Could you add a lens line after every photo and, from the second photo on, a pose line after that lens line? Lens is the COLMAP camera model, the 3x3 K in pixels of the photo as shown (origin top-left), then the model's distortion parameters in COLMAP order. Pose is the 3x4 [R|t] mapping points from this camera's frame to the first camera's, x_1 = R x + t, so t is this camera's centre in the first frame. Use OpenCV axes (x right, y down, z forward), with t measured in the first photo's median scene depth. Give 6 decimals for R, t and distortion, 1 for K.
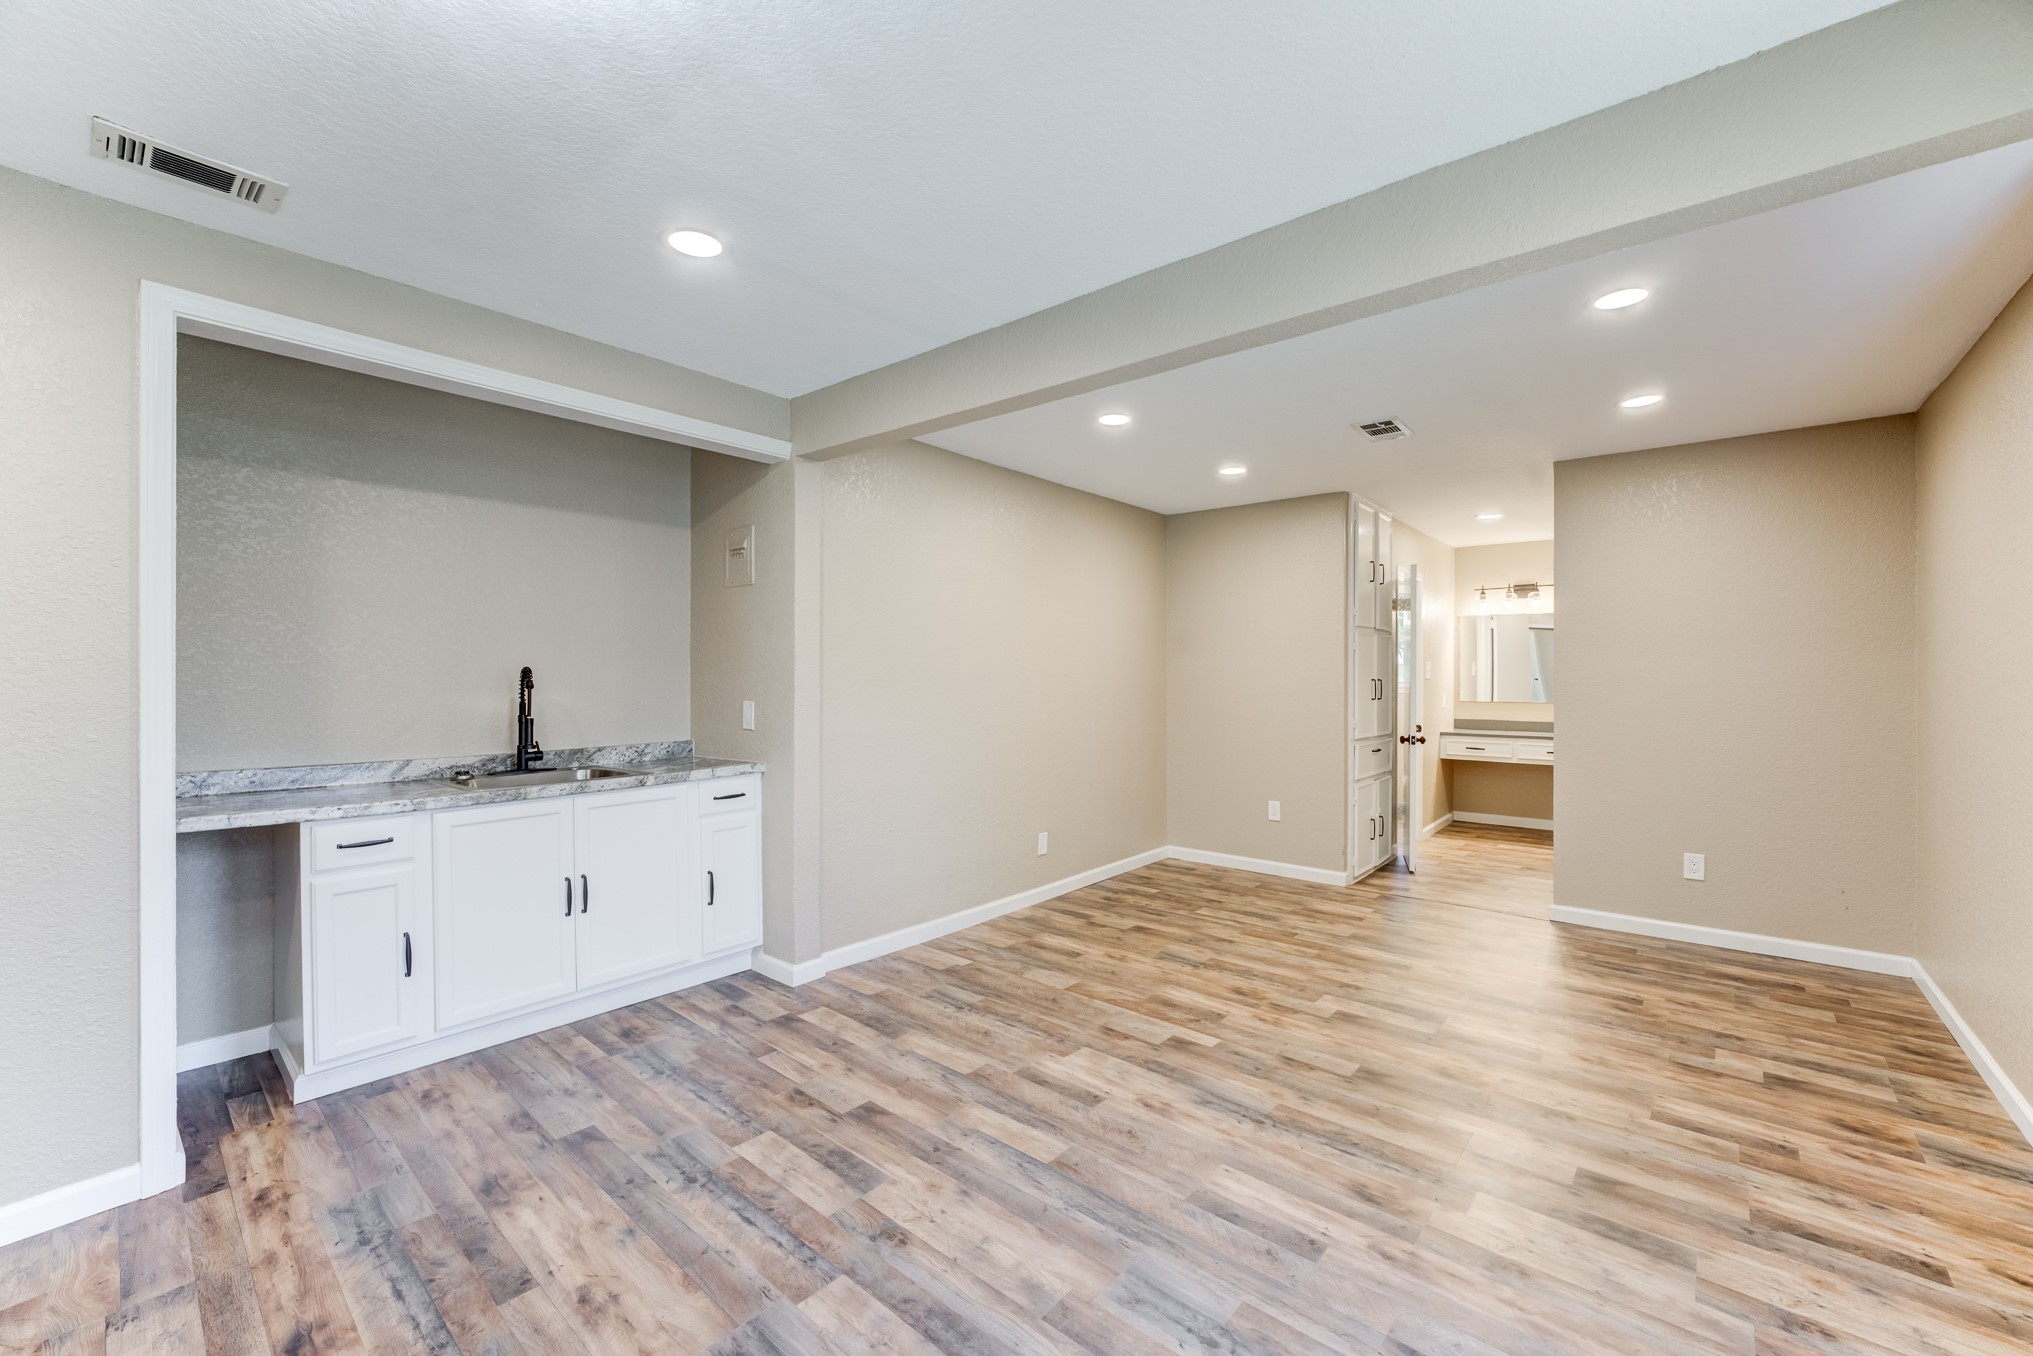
lens RADIAL K [[812.5, 0, 1009.2], [0, 812.5, 681.0], [0, 0, 1]] dist [-0.018029, 0.002065]
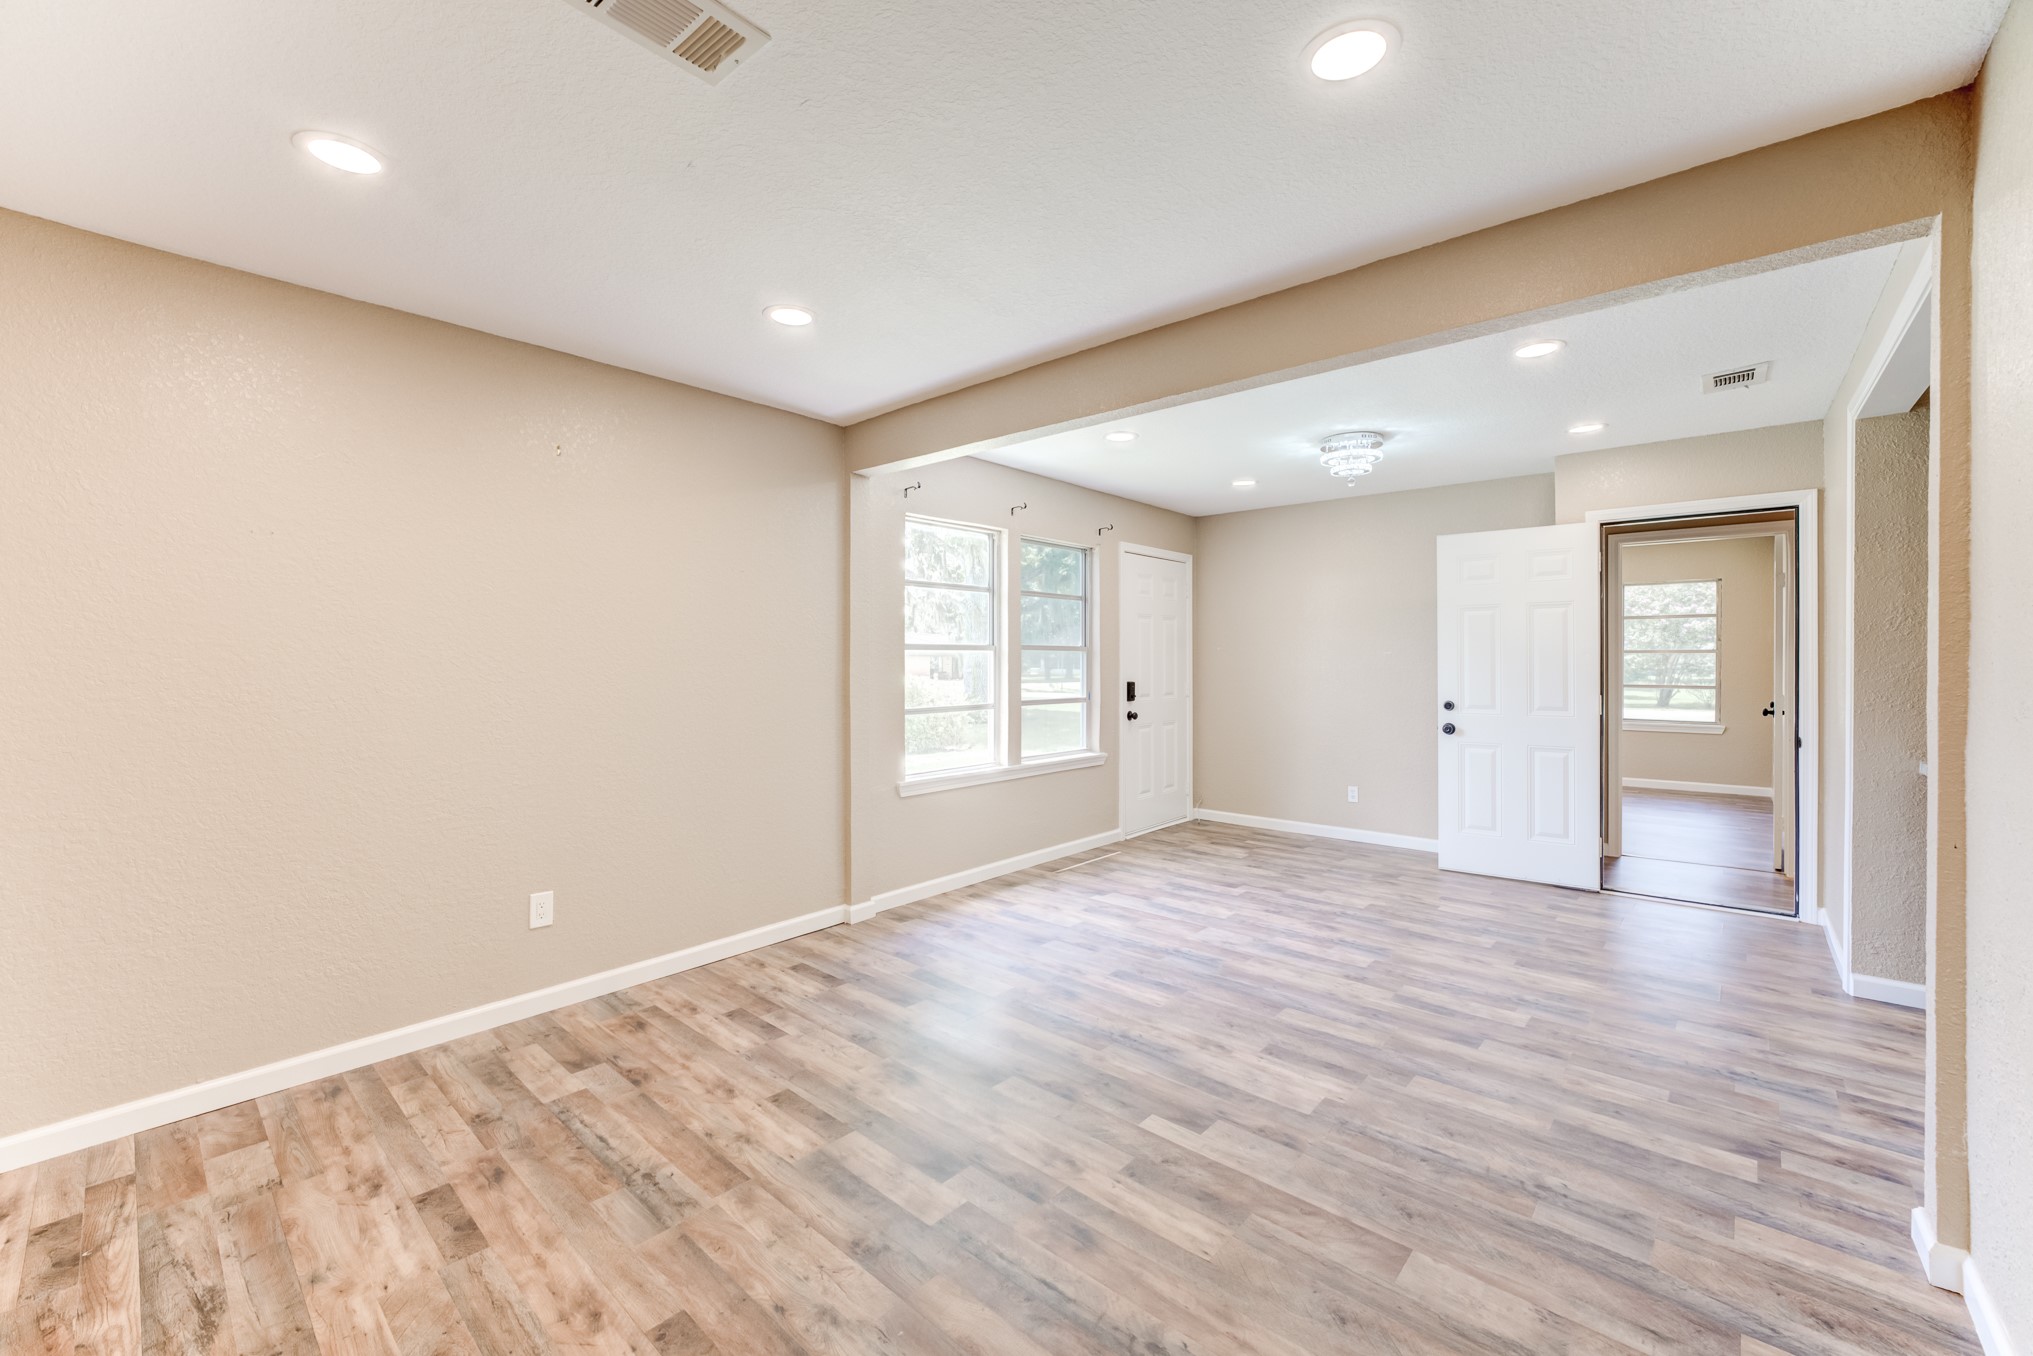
lens RADIAL K [[812.5, 0, 1009.2], [0, 812.5, 681.0], [0, 0, 1]] dist [-0.018029, 0.002065]
pose [[-0.999937, -0.000472, 0.011229, 0.427144], [-0.000083, 0.999399, 0.034659, -0.011883], [-0.011239, 0.034656, -0.999336, 1.993527]]
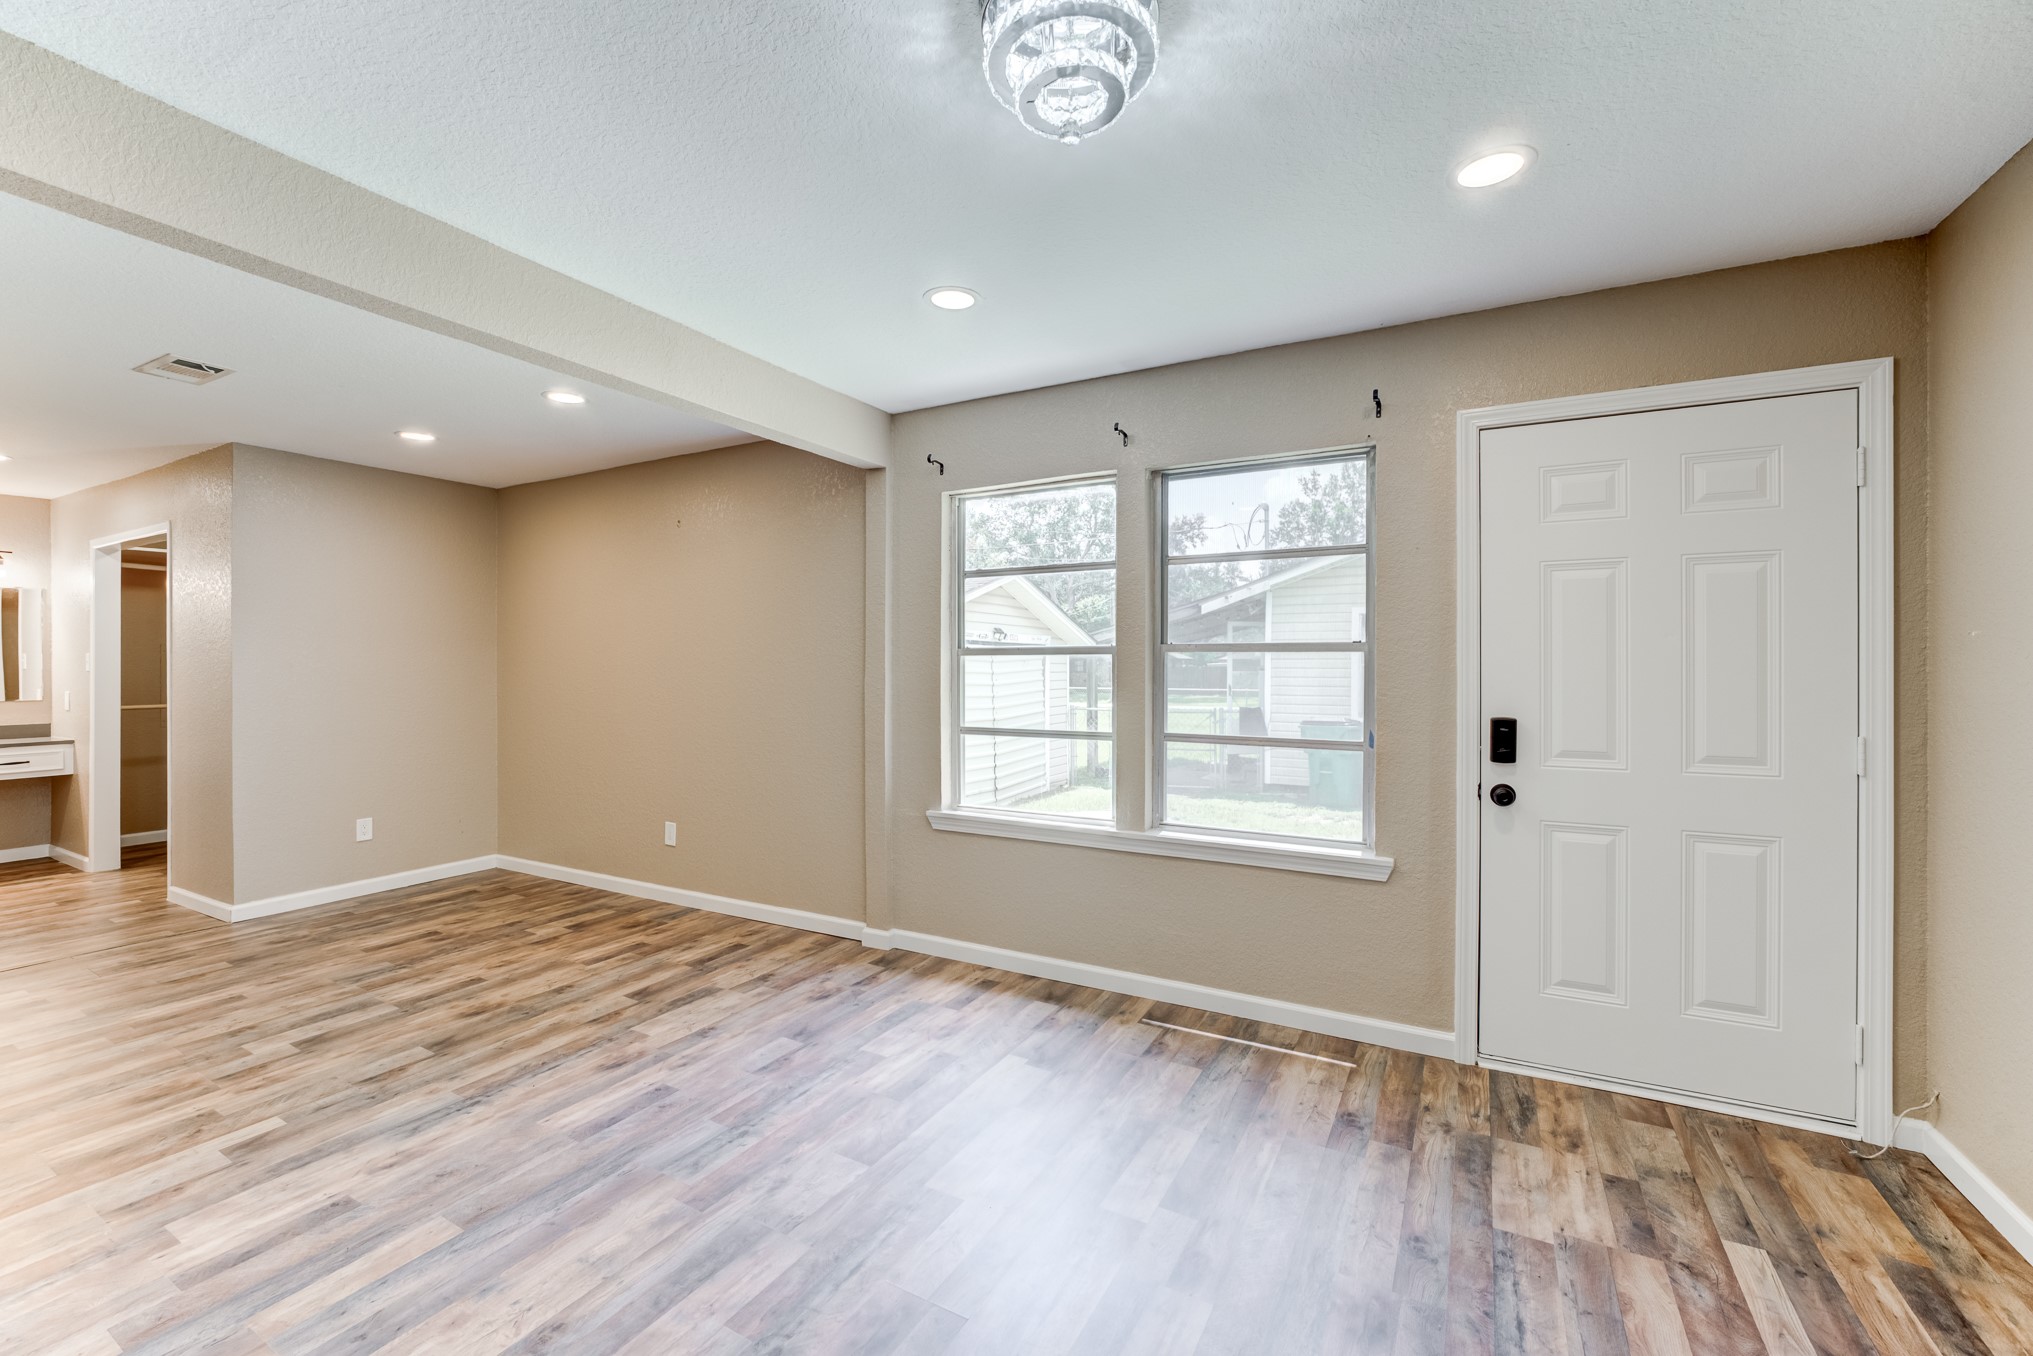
lens RADIAL K [[833.8, 0, 1011.5], [0, 833.8, 673.6], [0, 0, 1]] dist [-0.014458, 0.000481]
pose [[-0.209861, -0.011771, 0.977660, -0.777306], [0.008043, 0.999873, 0.013765, -0.003665], [-0.977698, 0.010752, -0.209739, 0.508446]]
